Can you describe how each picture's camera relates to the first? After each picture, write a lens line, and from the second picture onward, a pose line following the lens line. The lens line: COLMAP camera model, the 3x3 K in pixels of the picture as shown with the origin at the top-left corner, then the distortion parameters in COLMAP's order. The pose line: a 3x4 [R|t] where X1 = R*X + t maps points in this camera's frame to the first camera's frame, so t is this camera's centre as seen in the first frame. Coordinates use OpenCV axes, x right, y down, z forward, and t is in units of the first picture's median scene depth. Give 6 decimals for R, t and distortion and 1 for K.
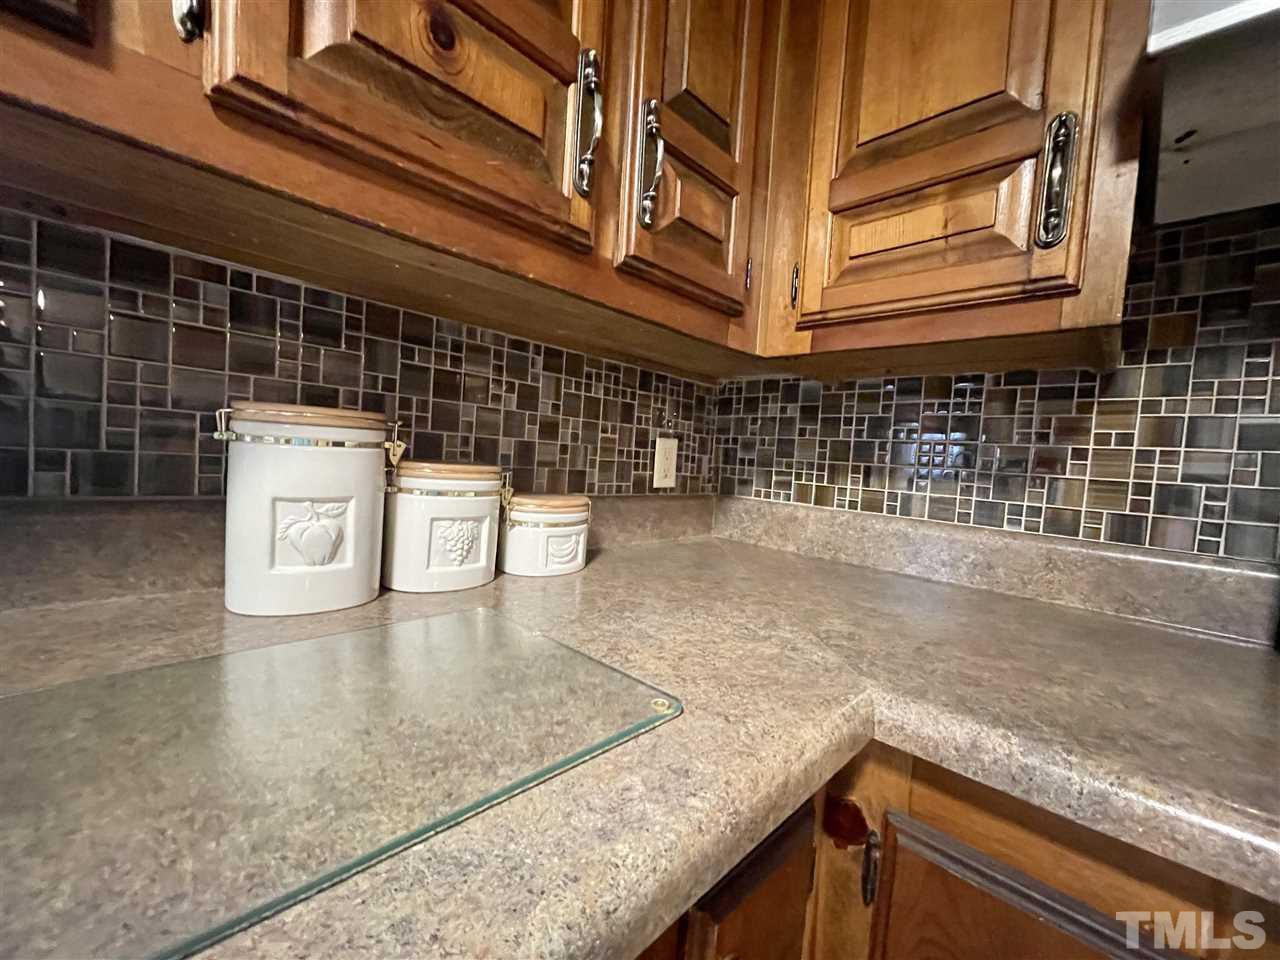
lens RADIAL K [[517.1, 0, 642.2], [0, 517.1, 483.1], [0, 0, 1]] dist [-0.000807, -0.000026]
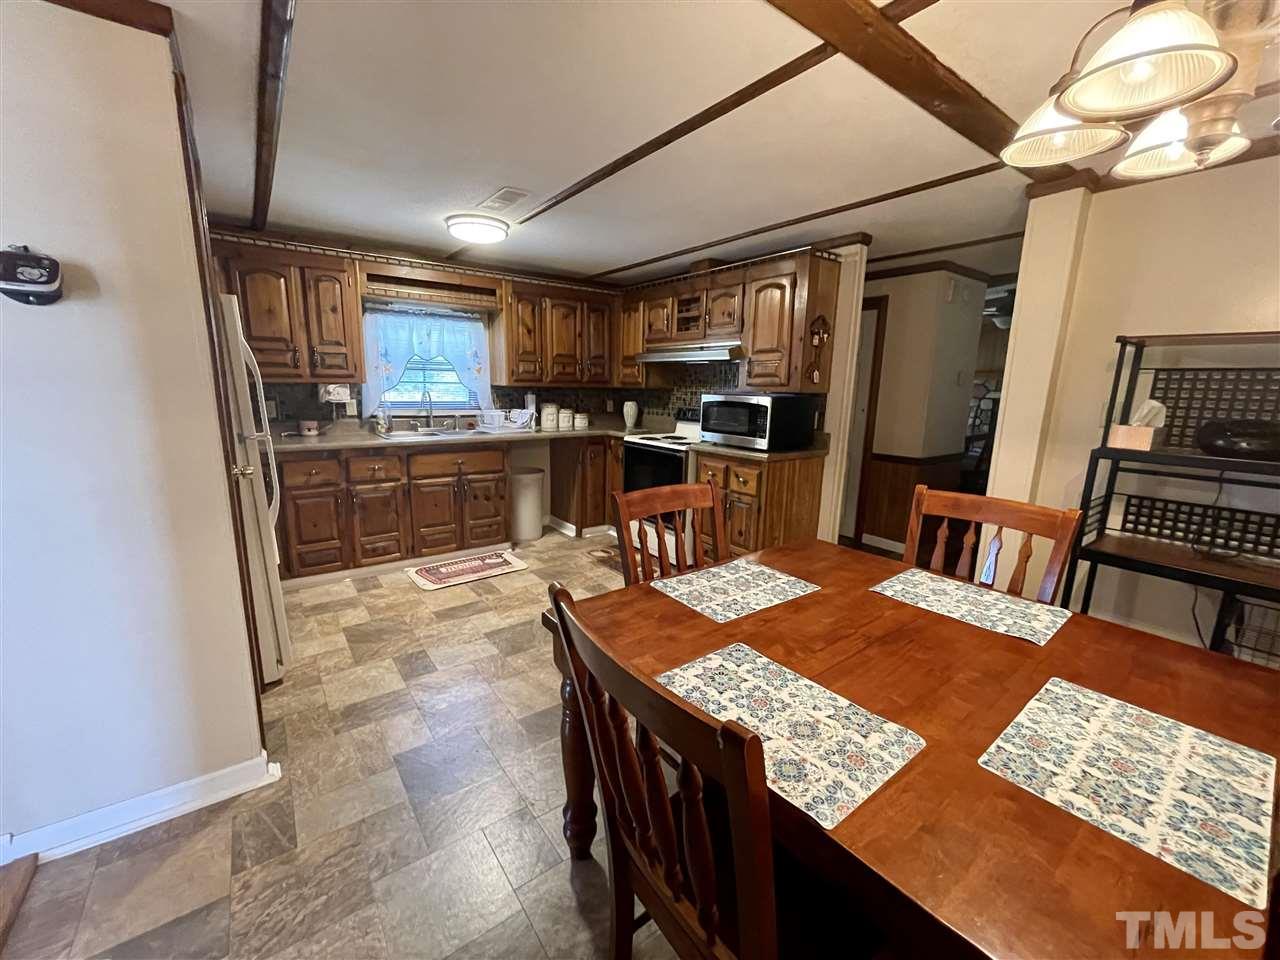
lens RADIAL K [[517.1, 0, 638.0], [0, 517.1, 482.2], [0, 0, 1]] dist [-0.000807, -0.000026]
pose [[0.985626, -0.018412, -0.167937, 1.600159], [0.042362, 0.989221, 0.140169, -0.001258], [0.163546, -0.145268, 0.975782, -5.320305]]
